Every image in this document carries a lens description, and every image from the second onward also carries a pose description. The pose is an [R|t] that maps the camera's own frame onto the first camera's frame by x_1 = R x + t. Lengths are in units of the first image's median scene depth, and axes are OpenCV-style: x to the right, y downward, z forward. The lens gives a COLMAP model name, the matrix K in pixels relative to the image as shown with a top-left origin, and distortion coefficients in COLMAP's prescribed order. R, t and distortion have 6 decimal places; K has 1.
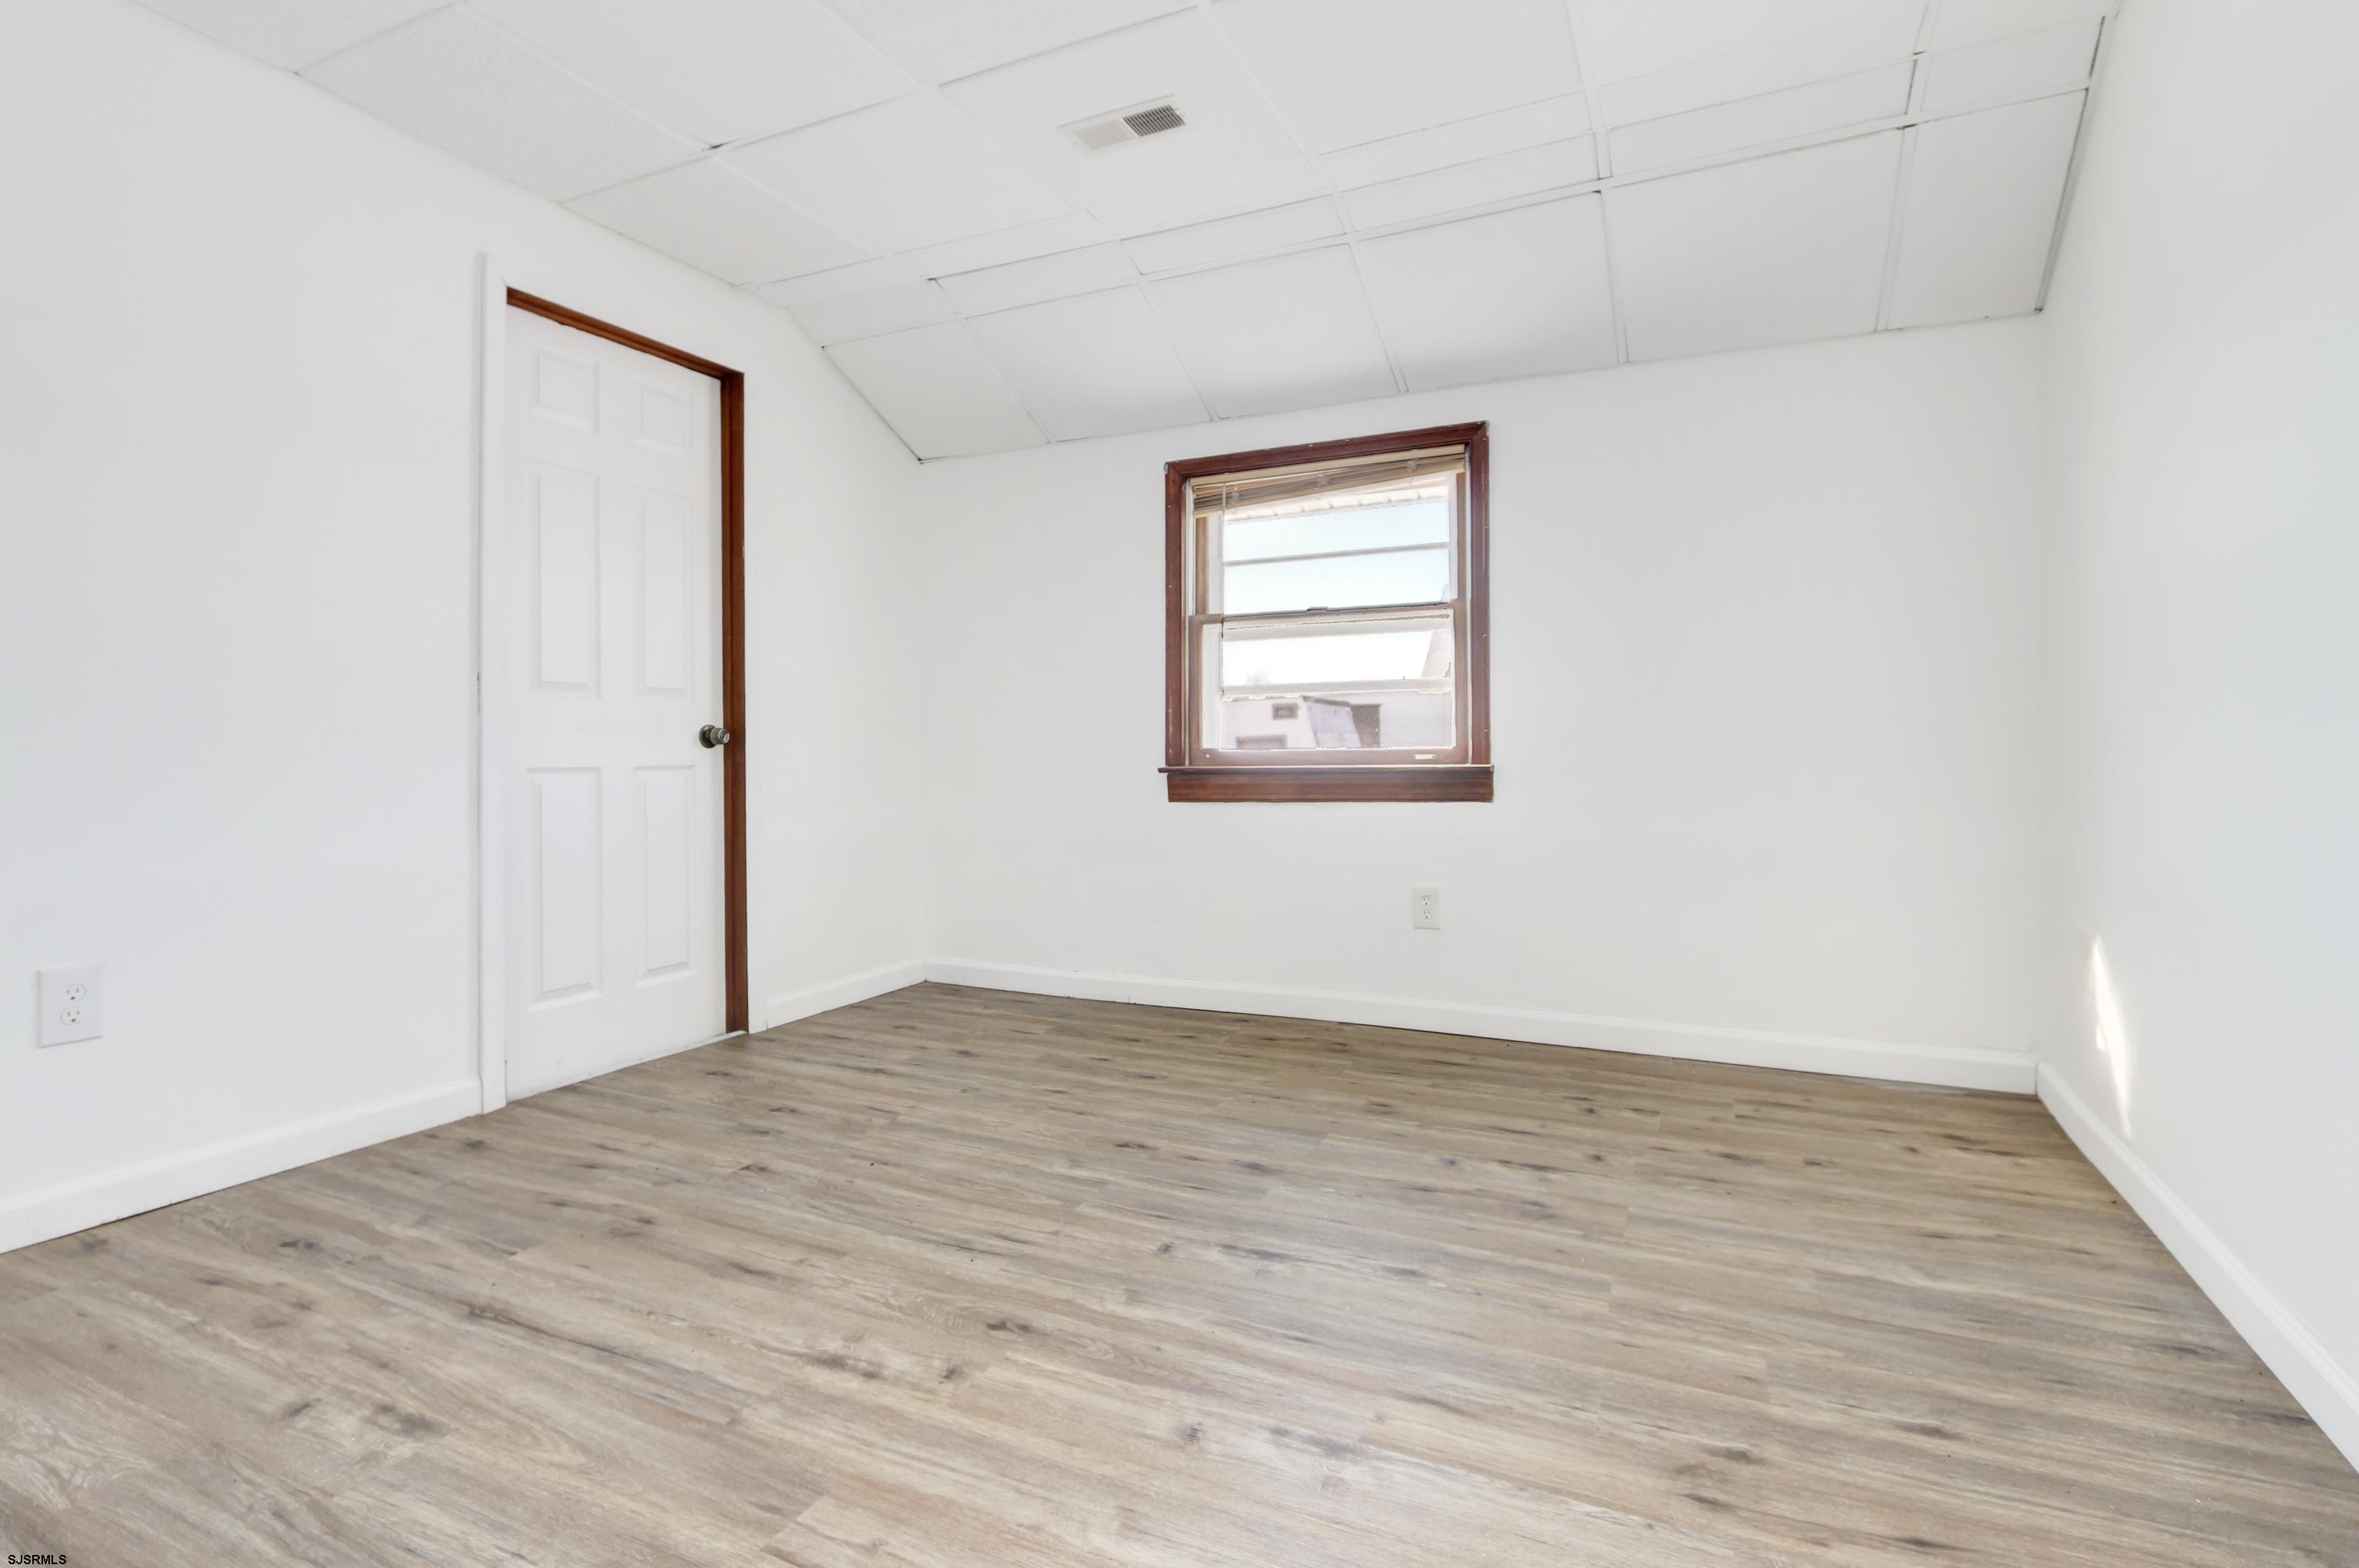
lens RADIAL K [[1180.1, 0, 1179.5], [0, 1180.1, 784.0], [0, 0, 1]] dist [-0.026207, -0.001003]
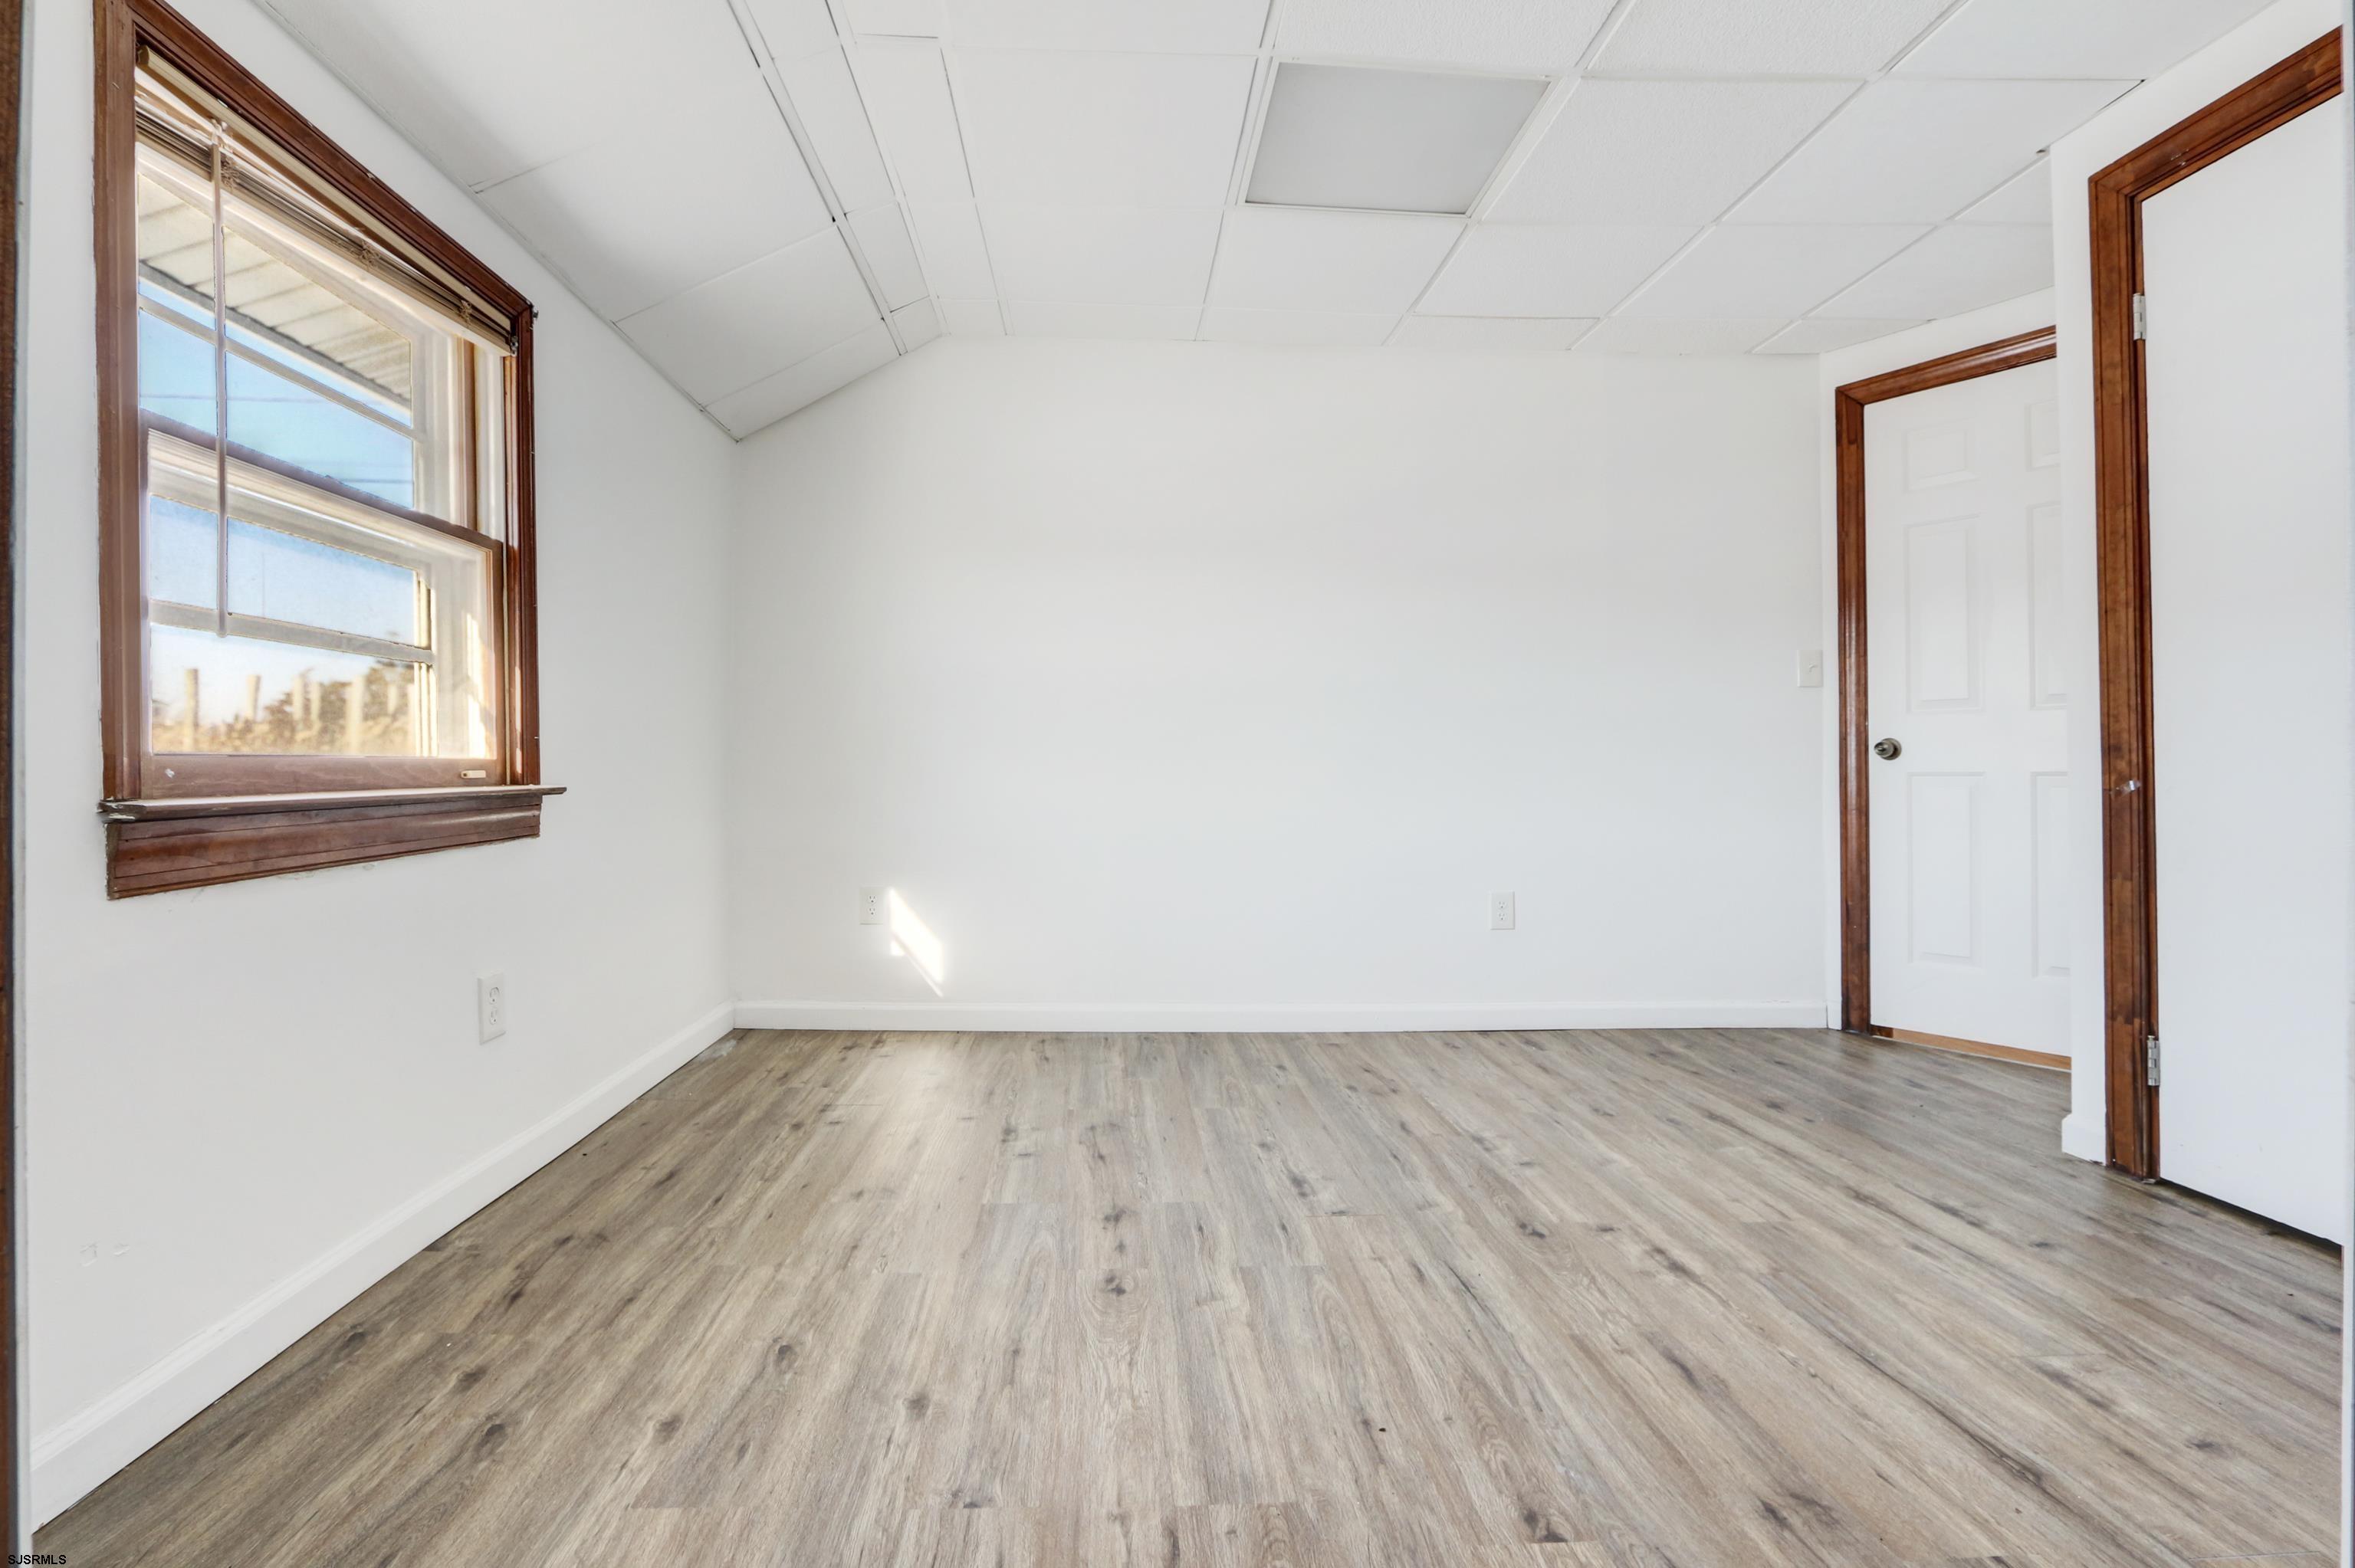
lens RADIAL K [[1110.7, 0, 1177.5], [0, 1110.7, 784.0], [0, 0, 1]] dist [-0.022970, 0.001416]
pose [[-0.482900, -0.007242, 0.875645, -0.861005], [0.023996, 0.999481, 0.021499, -0.037074], [-0.875346, 0.031394, -0.482476, 1.644018]]
